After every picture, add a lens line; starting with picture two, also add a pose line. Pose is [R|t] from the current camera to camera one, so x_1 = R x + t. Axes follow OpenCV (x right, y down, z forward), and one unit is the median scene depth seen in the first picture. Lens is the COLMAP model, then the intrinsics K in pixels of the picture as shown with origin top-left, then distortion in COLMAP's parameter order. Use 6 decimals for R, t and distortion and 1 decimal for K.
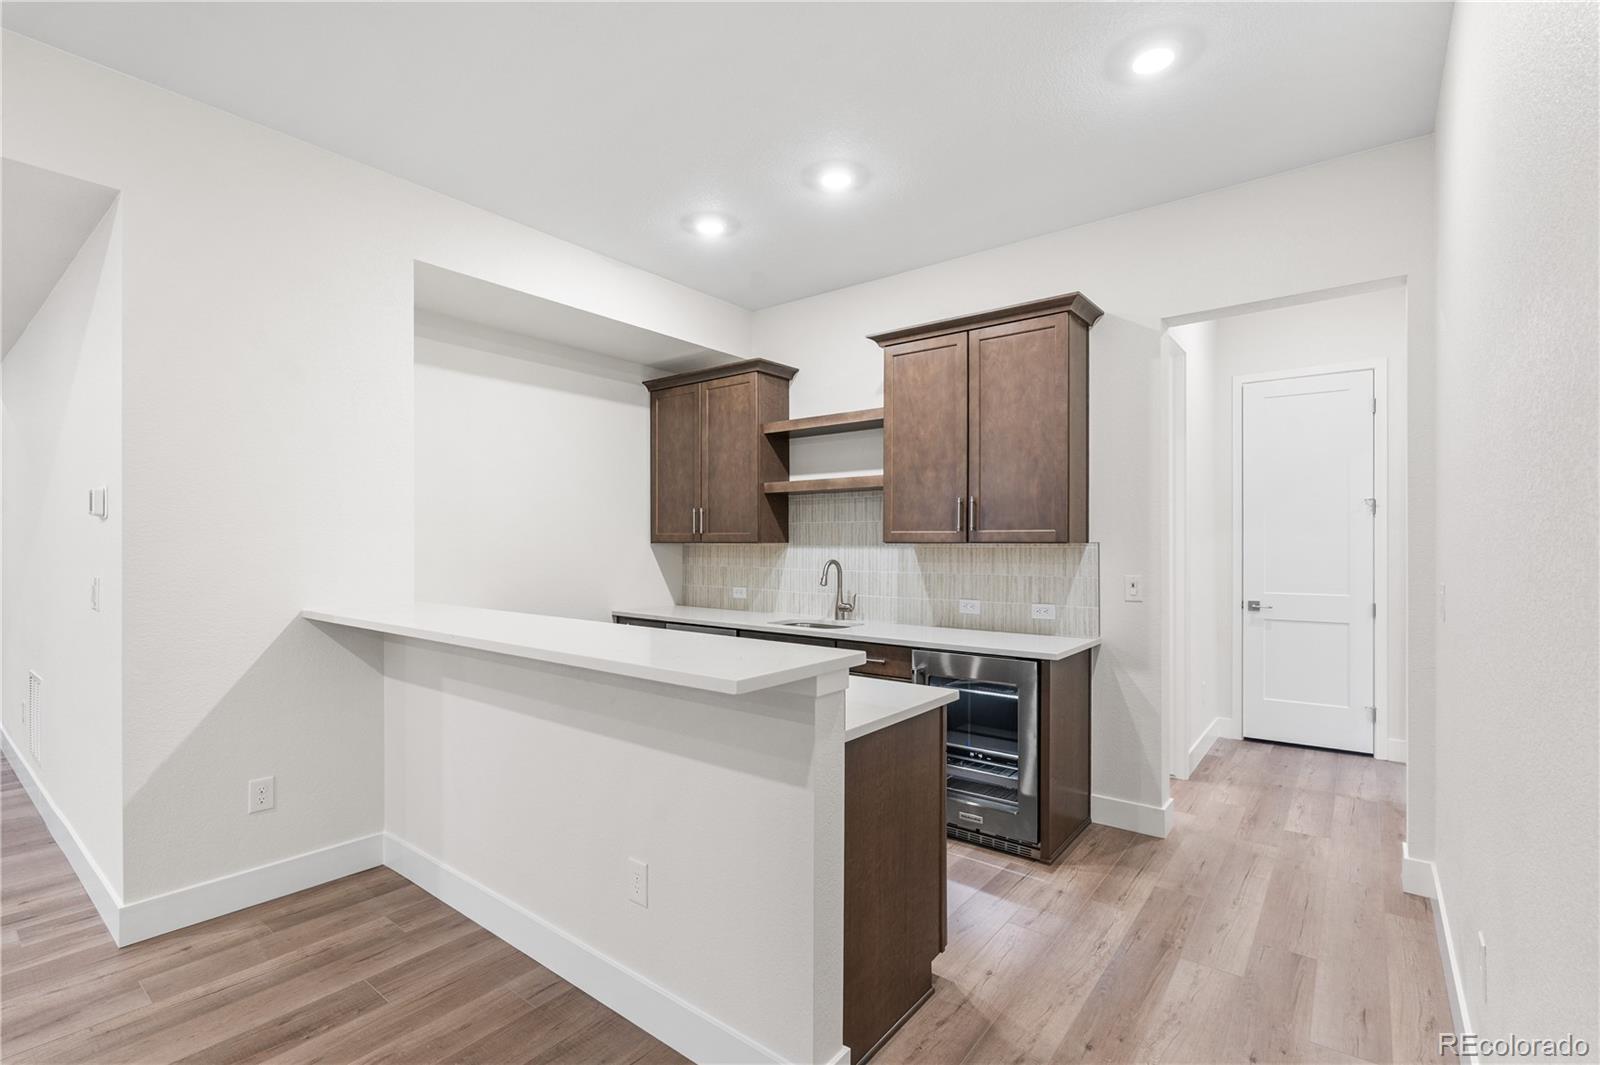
lens RADIAL K [[711.0, 0, 804.5], [0, 711.0, 541.8], [0, 0, 1]] dist [-0.005544, 0.000444]
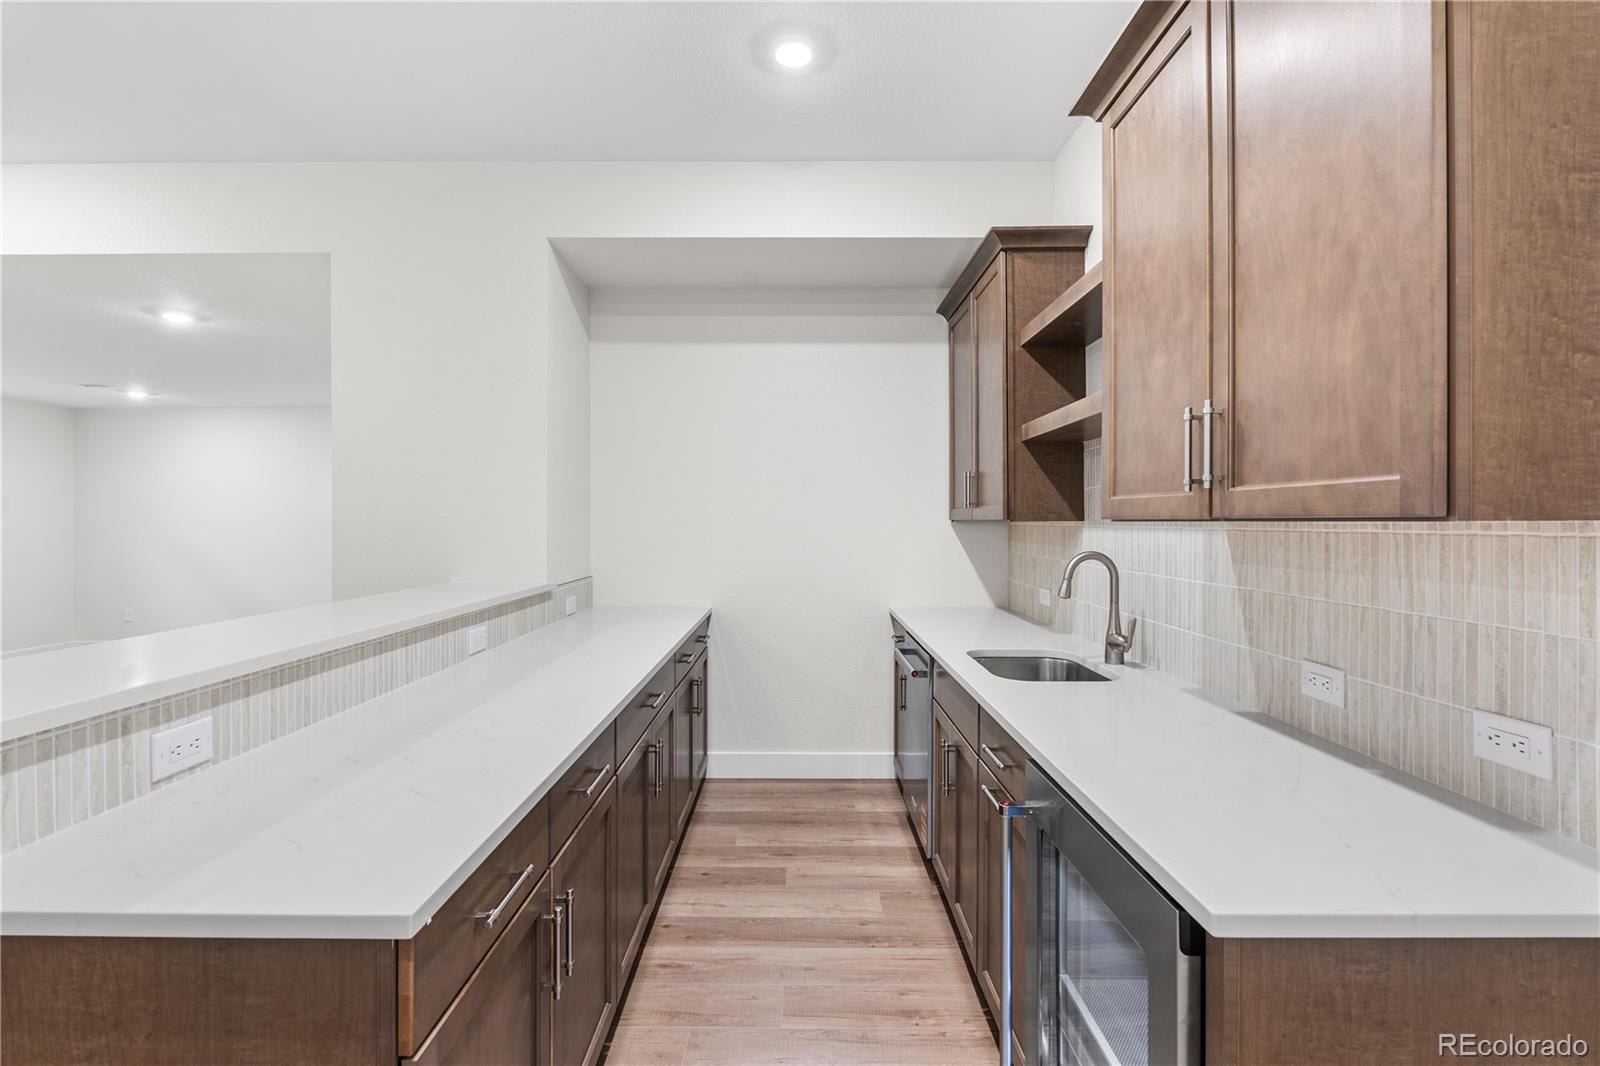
lens RADIAL K [[711.0, 0, 800.0], [0, 711.0, 523.2], [0, 0, 1]] dist [-0.005544, 0.000444]
pose [[0.621663, -0.000037, -0.783285, 0.360422], [0.003886, 0.999988, 0.003036, 0.000780], [0.783275, -0.004931, 0.621655, 0.532579]]
